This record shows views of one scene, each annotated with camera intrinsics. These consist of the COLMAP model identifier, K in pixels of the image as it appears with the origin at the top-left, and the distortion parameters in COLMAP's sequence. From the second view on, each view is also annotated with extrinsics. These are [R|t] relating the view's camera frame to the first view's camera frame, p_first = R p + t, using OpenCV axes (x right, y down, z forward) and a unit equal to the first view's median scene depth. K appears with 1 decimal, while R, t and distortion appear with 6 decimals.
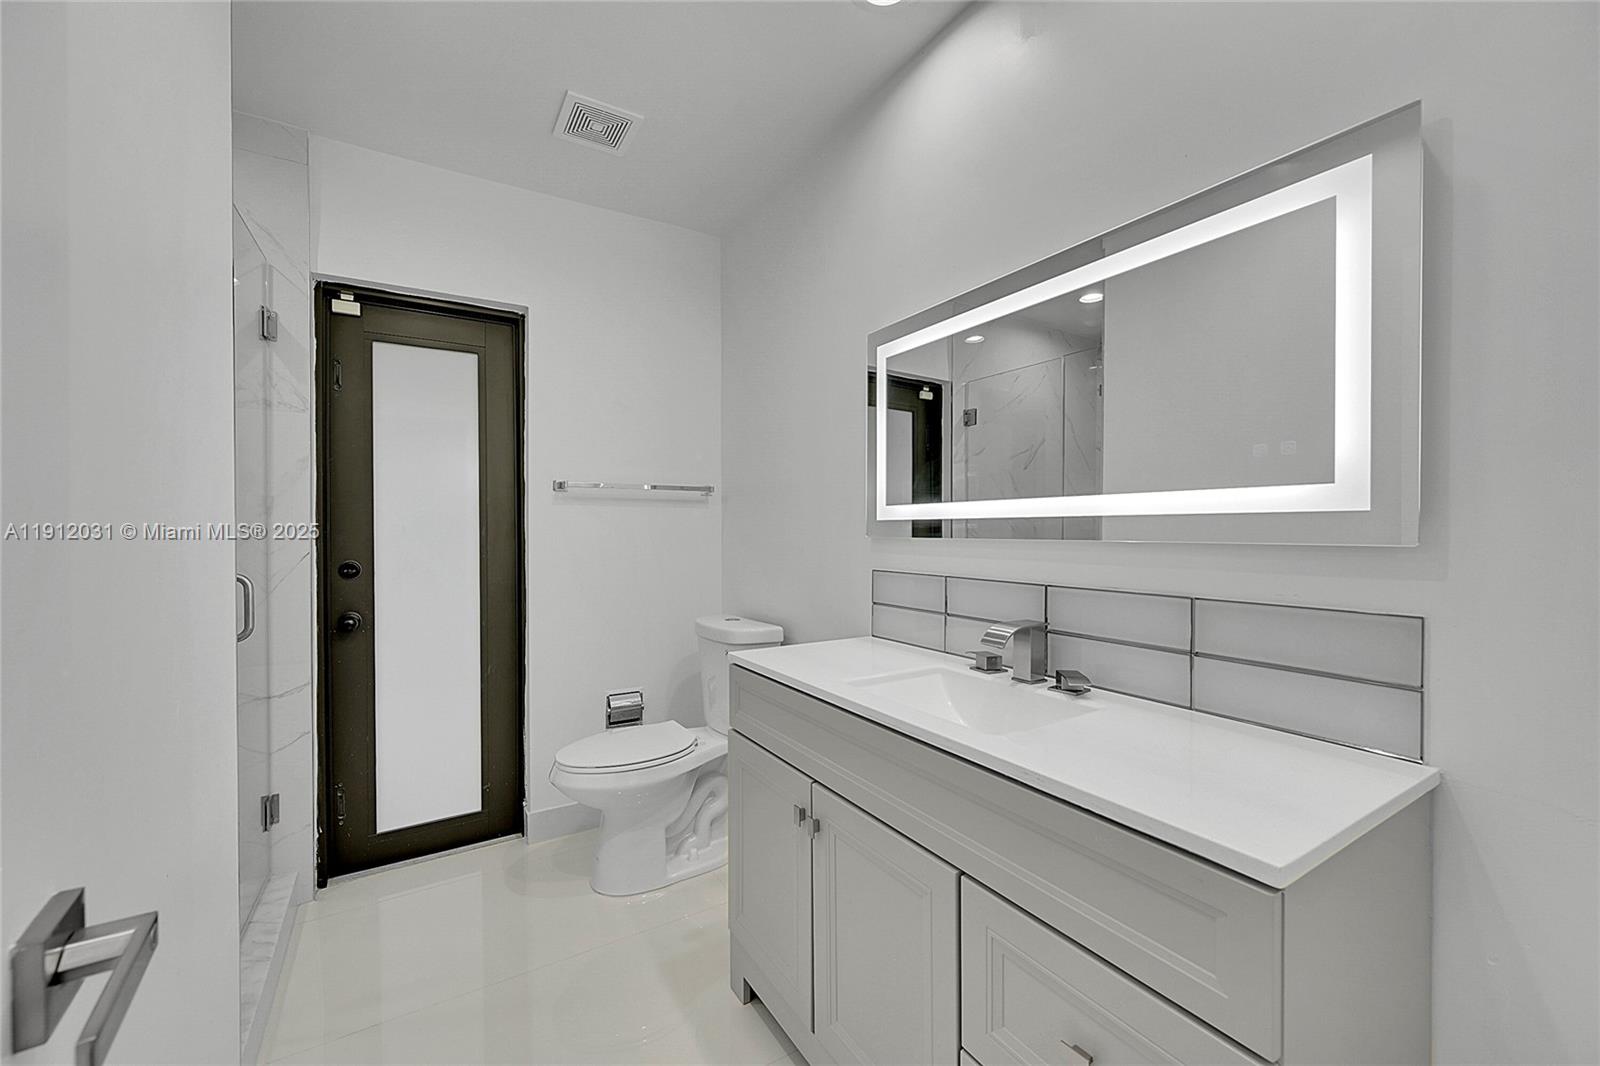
lens RADIAL K [[647.3, 0, 805.6], [0, 647.3, 527.4], [0, 0, 1]] dist [0.013629, 0.000254]
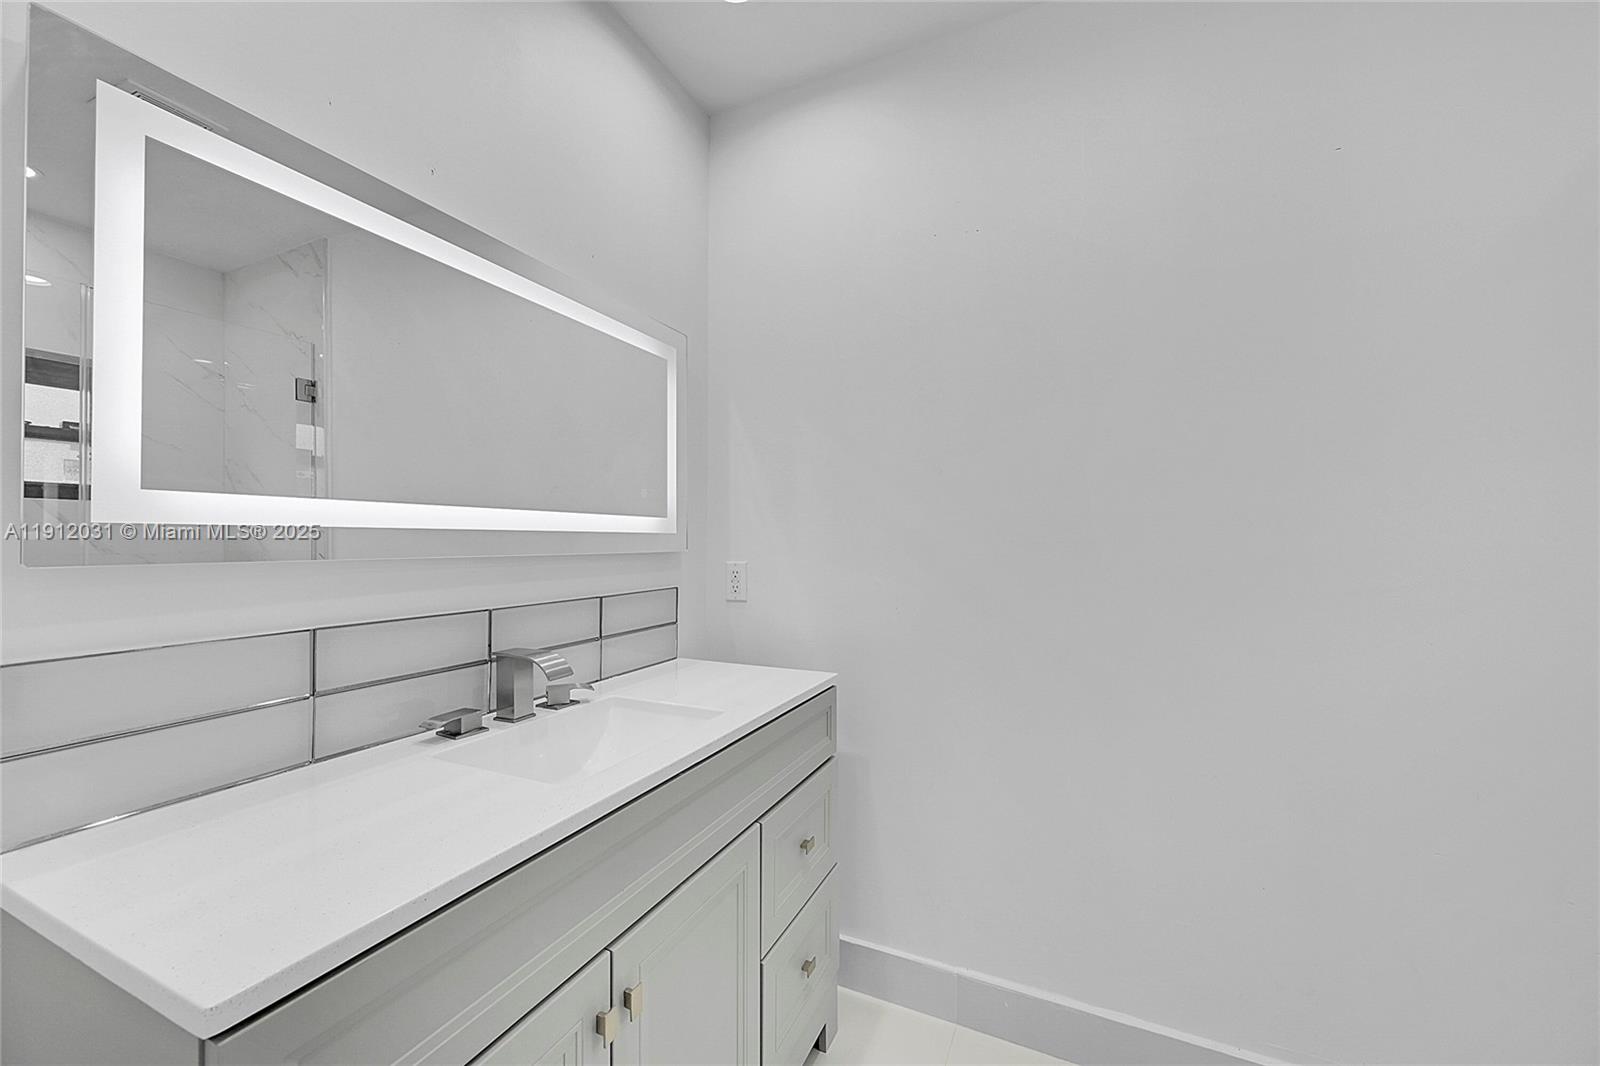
lens RADIAL K [[647.3, 0, 805.5], [0, 647.3, 536.8], [0, 0, 1]] dist [0.013629, 0.000254]
pose [[-0.580011, 0.026255, 0.814186, -0.776200], [0.019586, 0.999641, -0.018283, 0.021012], [-0.814373, 0.005342, -0.580317, 1.526919]]
